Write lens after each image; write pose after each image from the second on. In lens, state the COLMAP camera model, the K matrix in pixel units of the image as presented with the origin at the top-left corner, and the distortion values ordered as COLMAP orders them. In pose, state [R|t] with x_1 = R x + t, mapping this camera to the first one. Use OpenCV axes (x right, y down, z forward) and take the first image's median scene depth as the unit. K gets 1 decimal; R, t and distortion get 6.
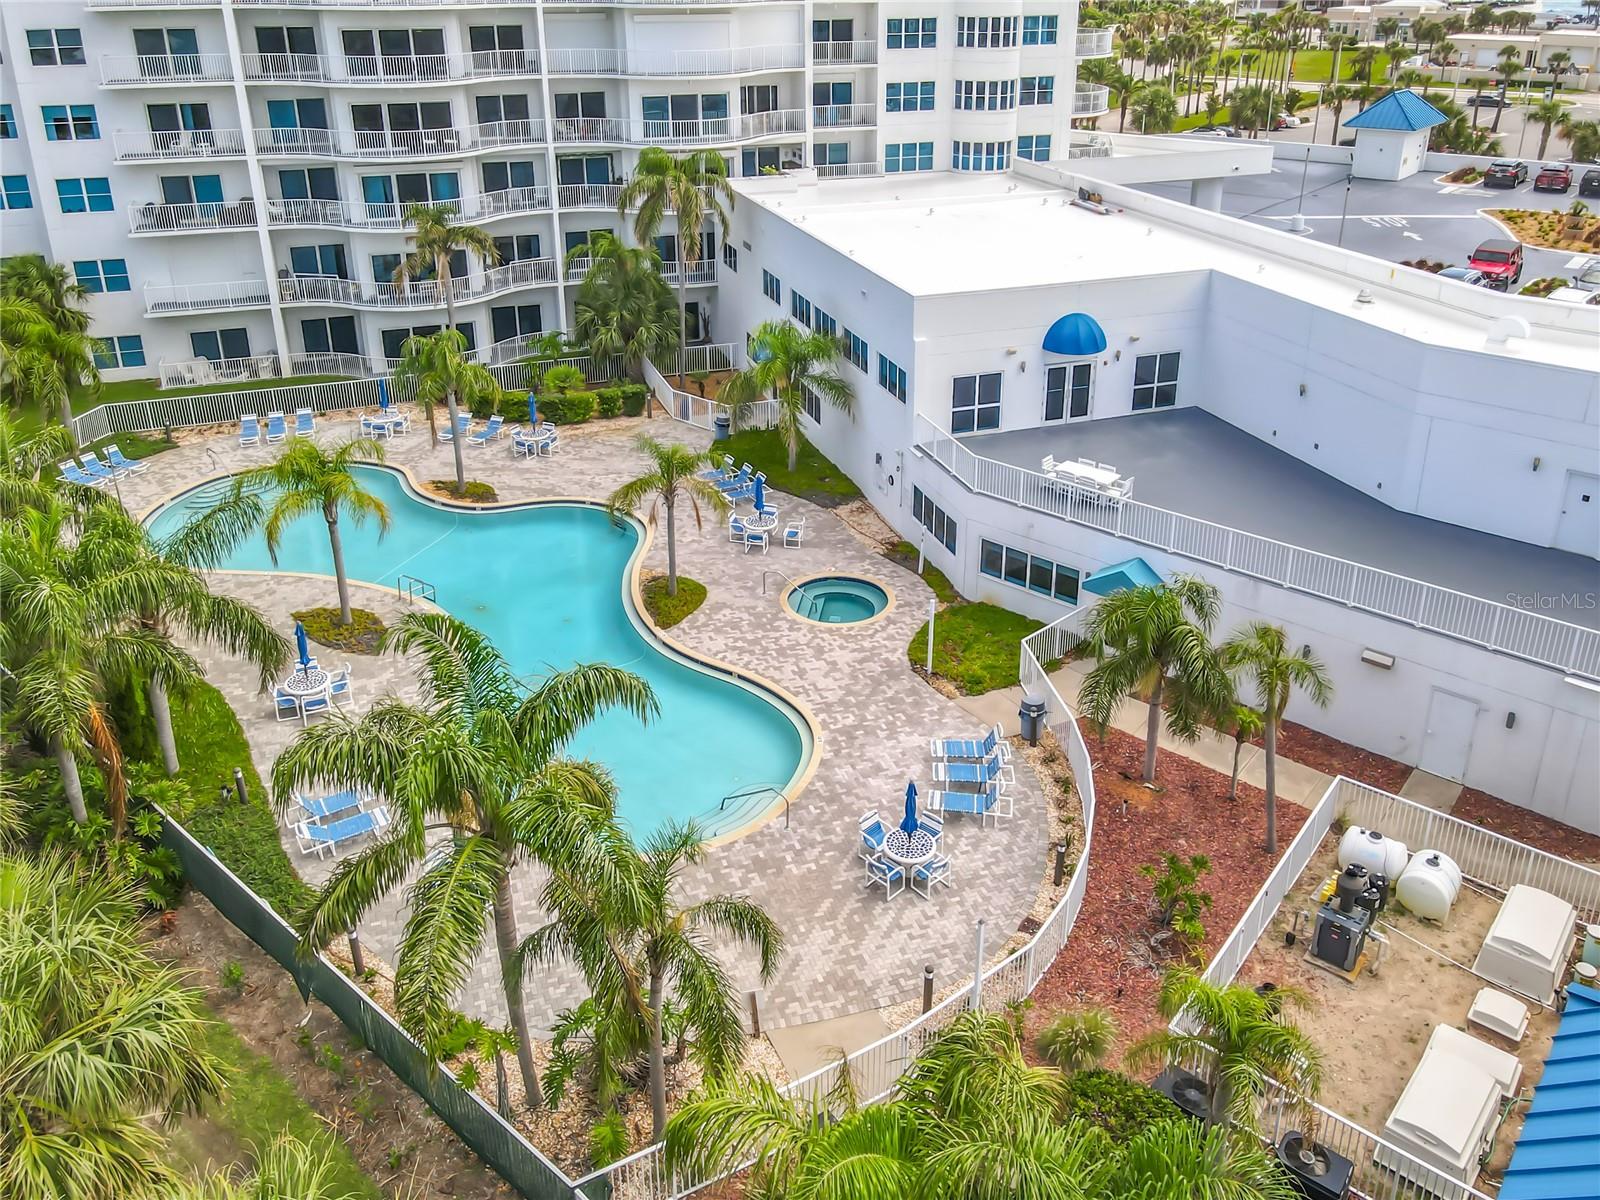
lens RADIAL K [[1279.5, 0, 800.9], [0, 1279.5, 370.4], [0, 0, 1]] dist [0.021752, 0.003499]
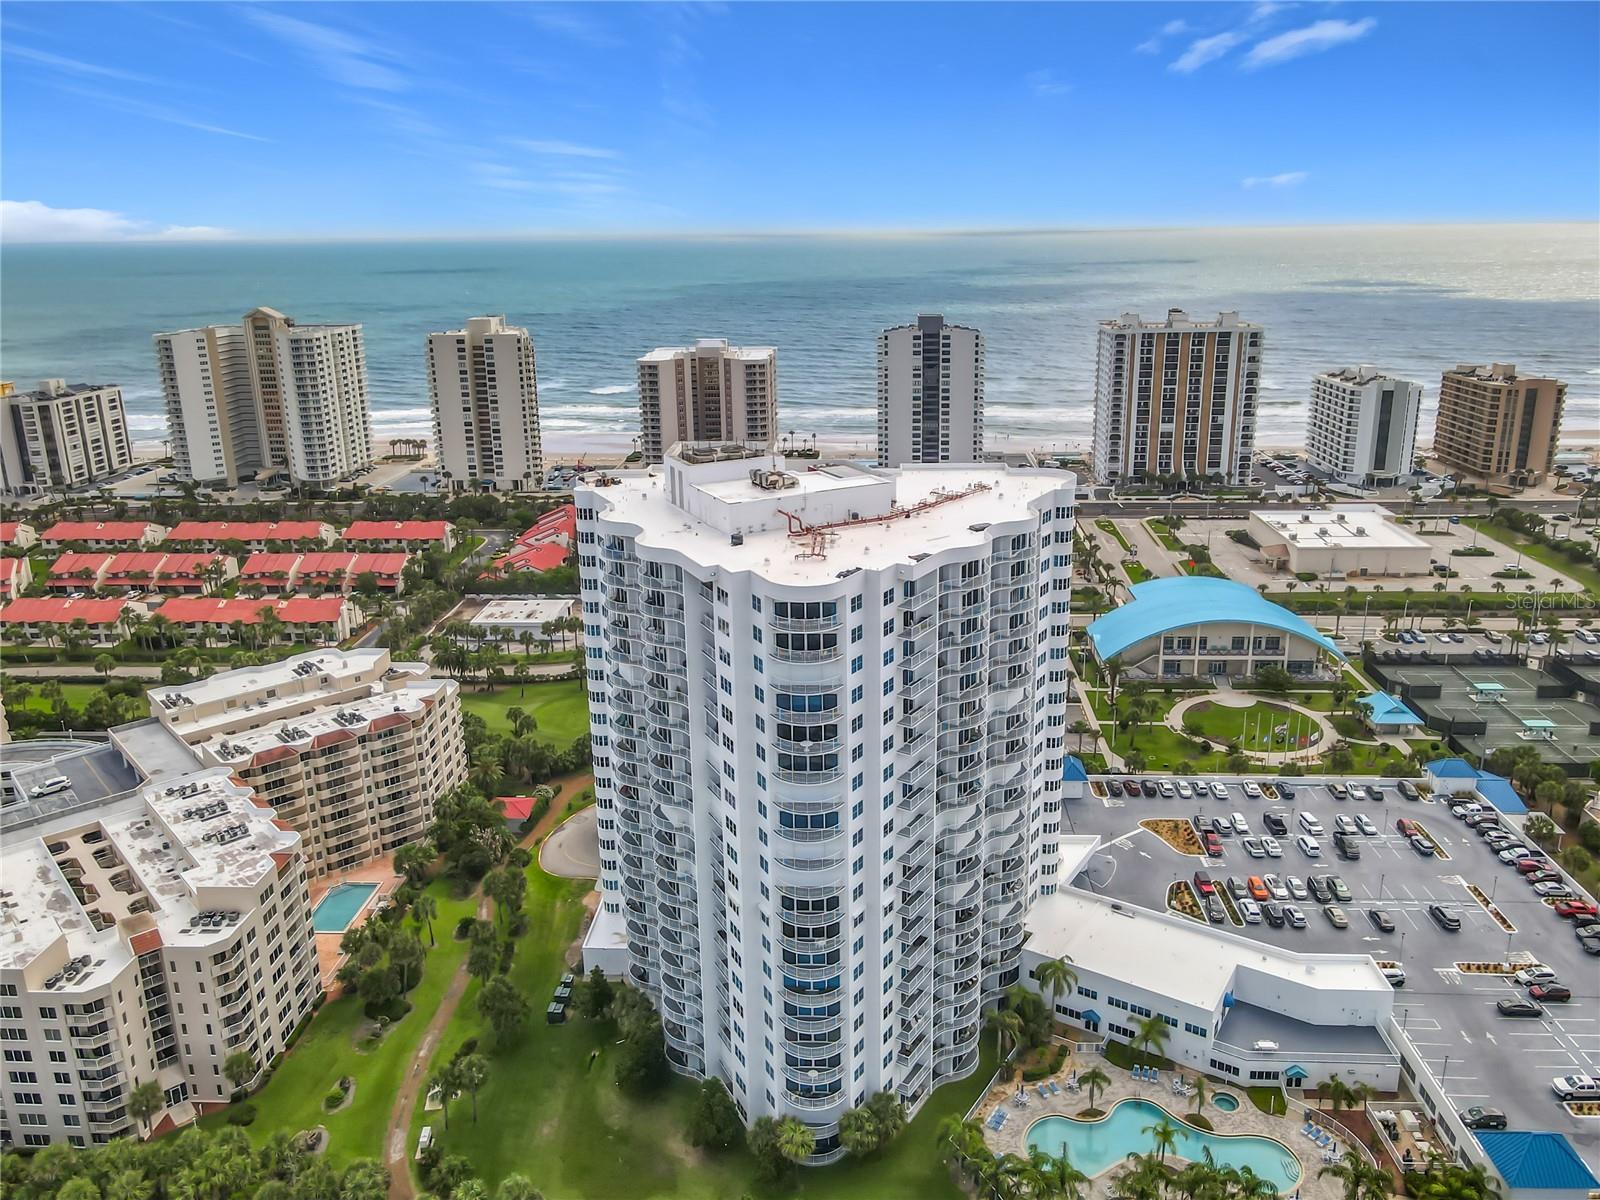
lens RADIAL K [[1133.2, 0, 872.5], [0, 1133.2, 519.9], [0, 0, 1]] dist [0.012836, 0.002906]
pose [[0.789760, -0.139504, 0.597343, -2.249251], [0.208503, 0.976866, -0.047528, -1.367982], [-0.576893, 0.162084, 0.800577, -1.206312]]
